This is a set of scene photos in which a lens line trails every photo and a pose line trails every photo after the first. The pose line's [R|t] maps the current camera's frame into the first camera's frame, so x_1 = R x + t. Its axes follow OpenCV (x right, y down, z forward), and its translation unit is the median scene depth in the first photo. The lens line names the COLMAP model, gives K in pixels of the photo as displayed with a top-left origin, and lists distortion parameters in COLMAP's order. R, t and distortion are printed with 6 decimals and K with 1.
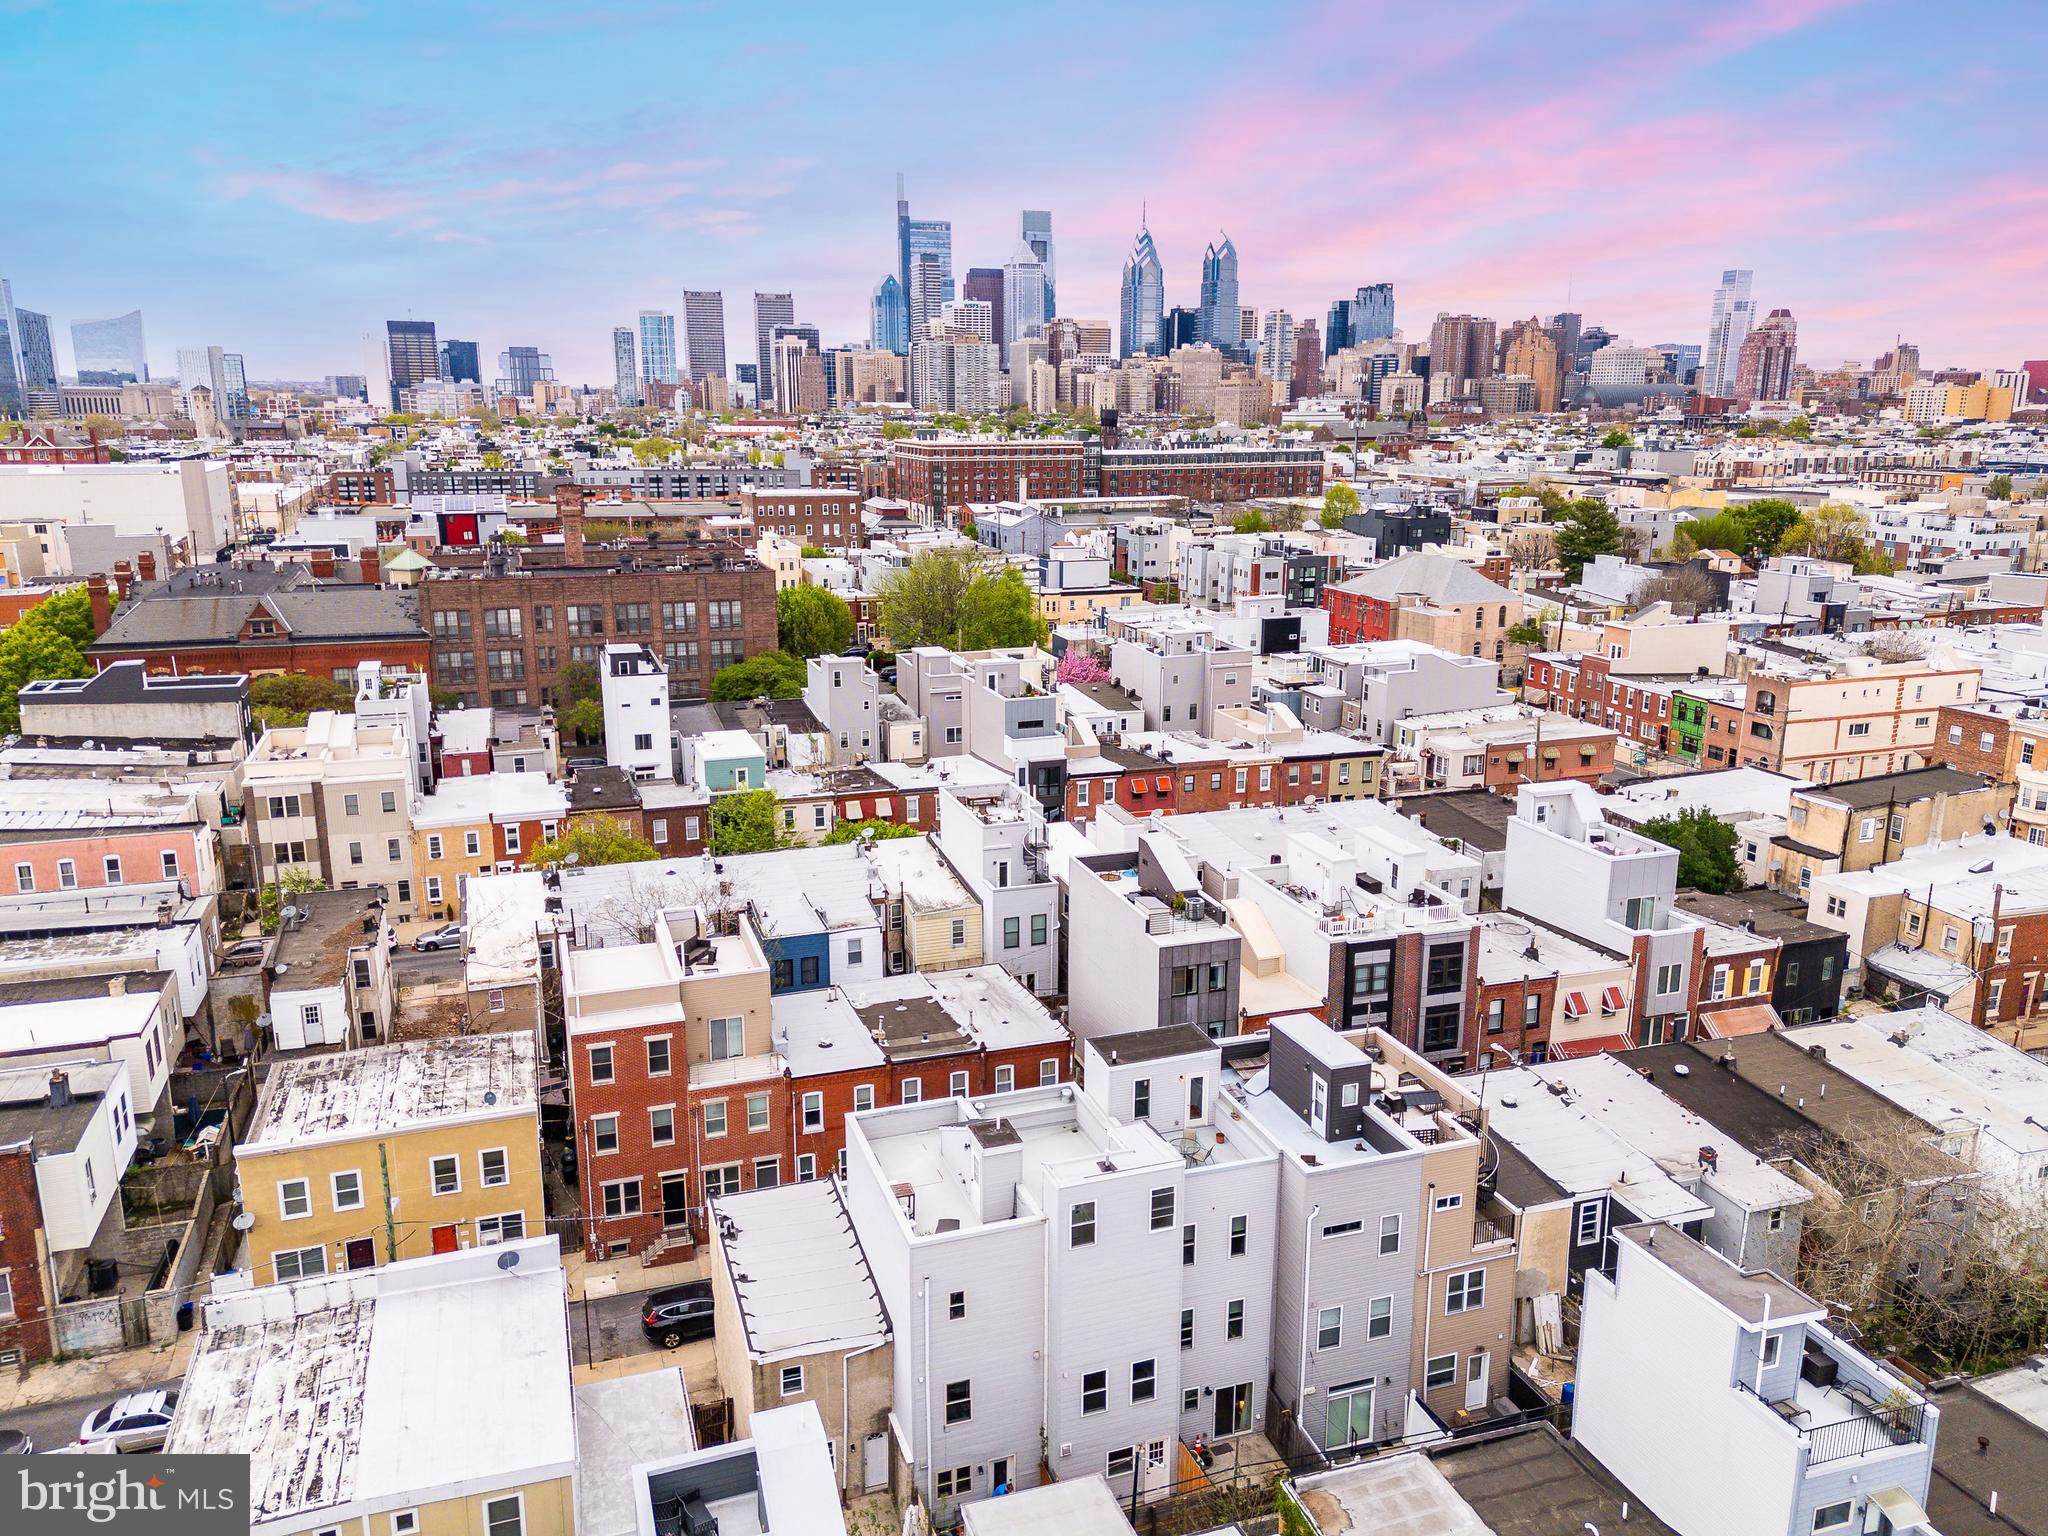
lens RADIAL K [[1500.5, 0, 1022.0], [0, 1500.5, 759.6], [0, 0, 1]] dist [0.100822, -0.087838]
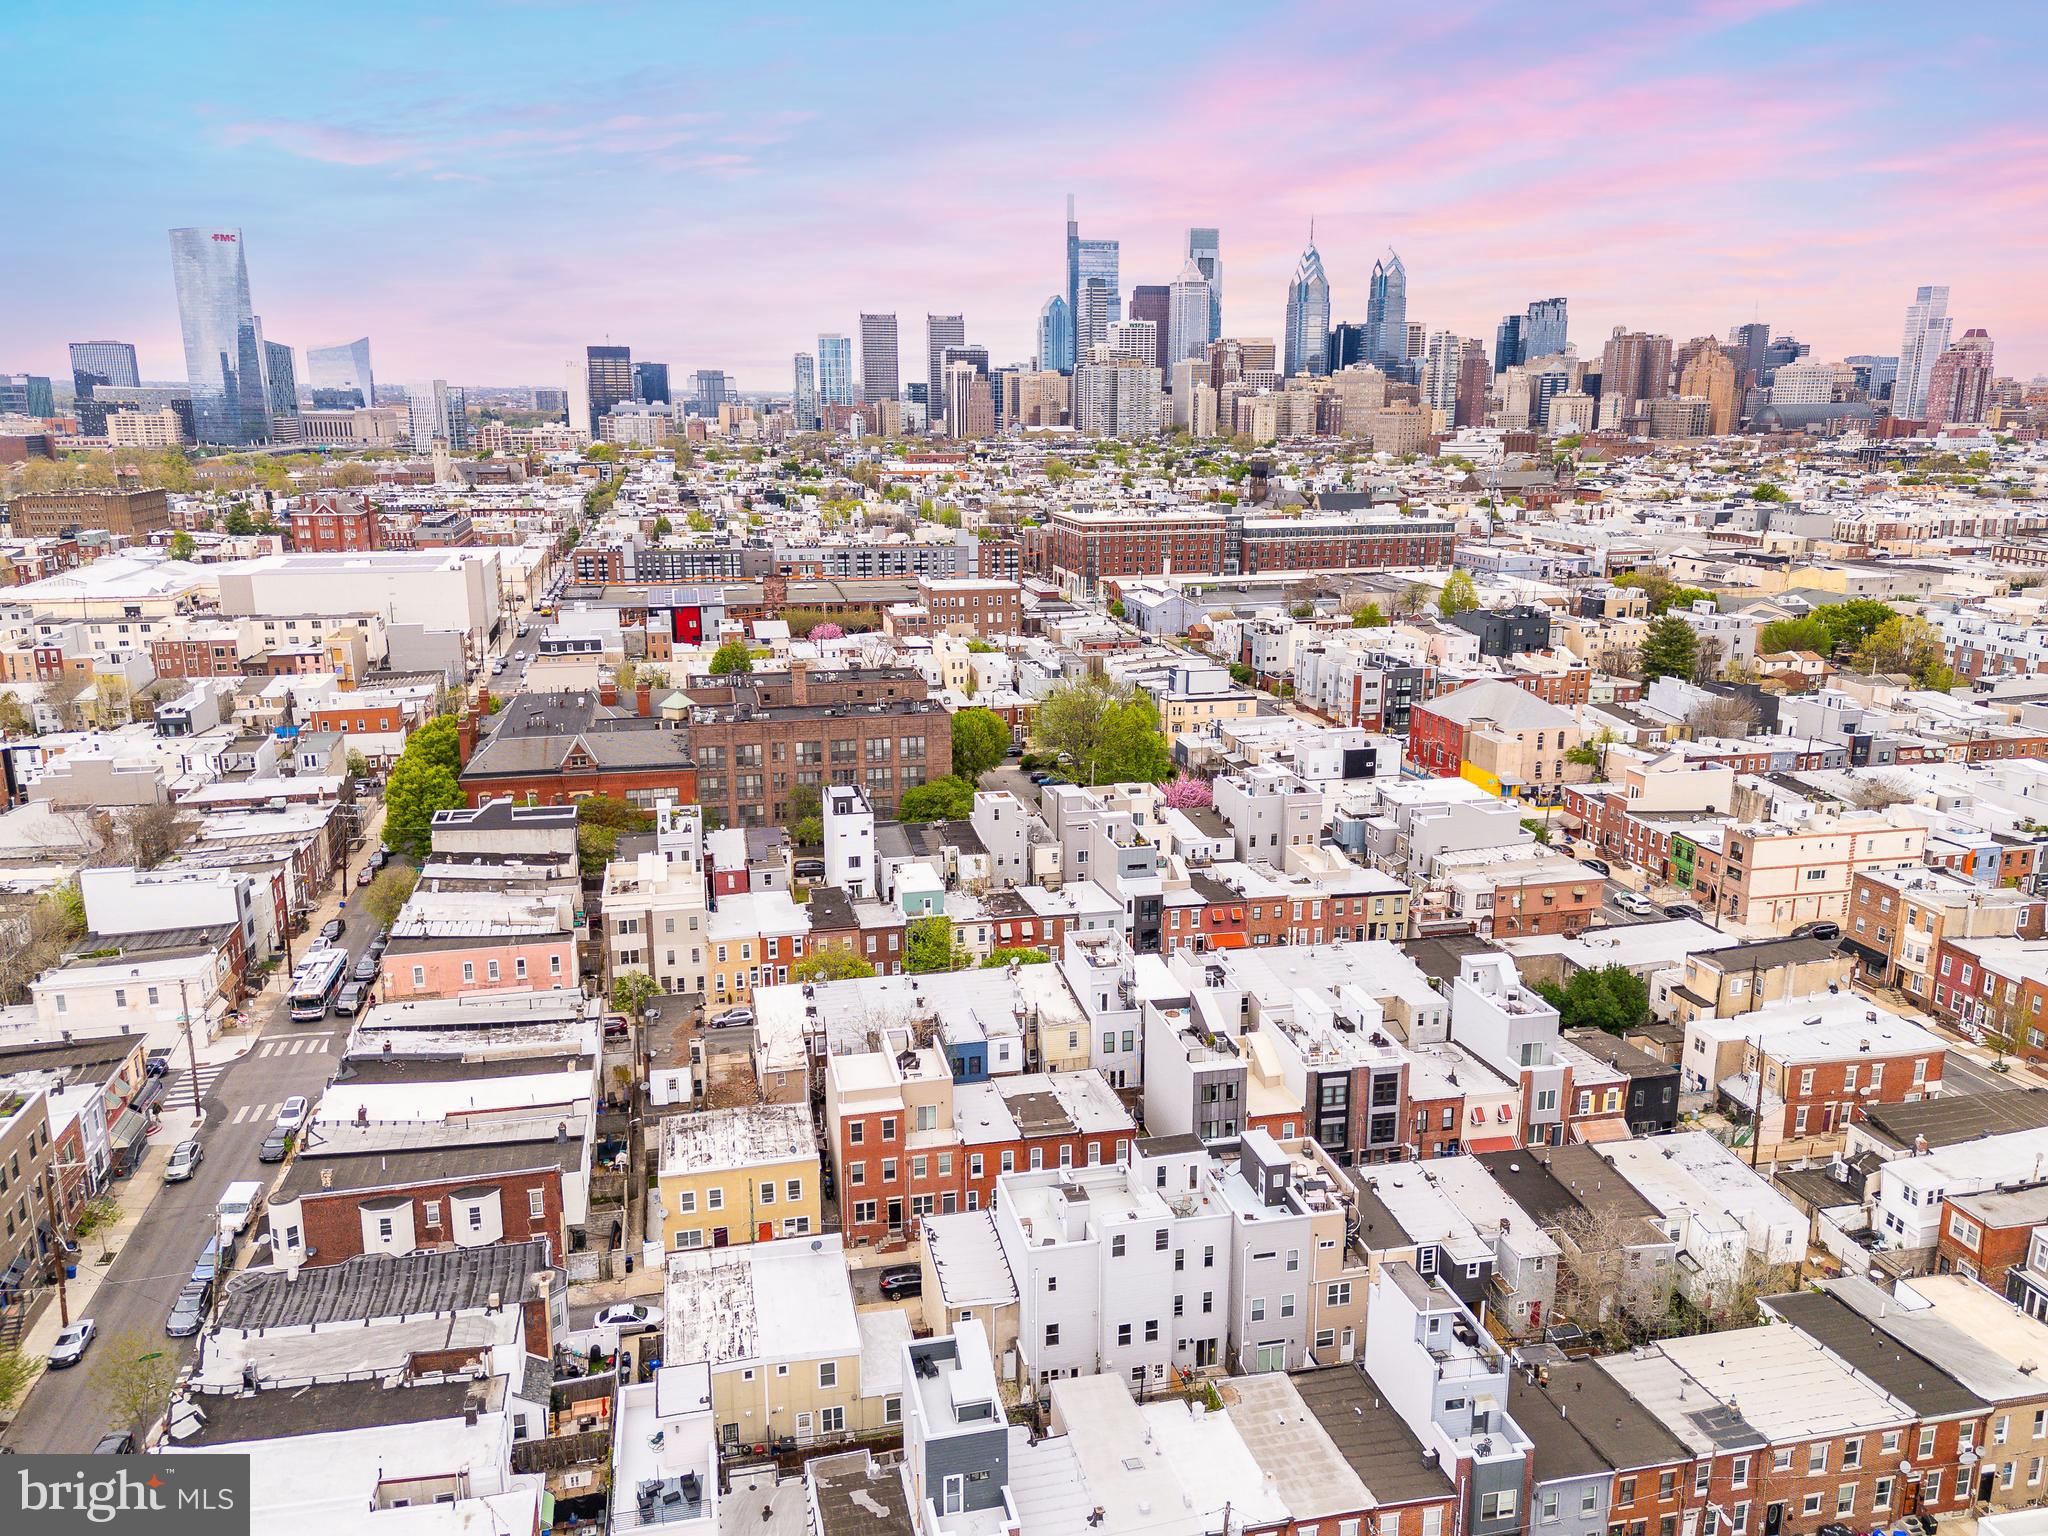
lens RADIAL K [[1500.5, 0, 1022.0], [0, 1500.5, 759.6], [0, 0, 1]] dist [0.100822, -0.087838]
pose [[0.994322, 0.022522, -0.104007, 0.046222], [-0.022536, 0.999745, 0.001041, -0.135895], [0.104004, 0.001309, 0.994576, -0.406867]]
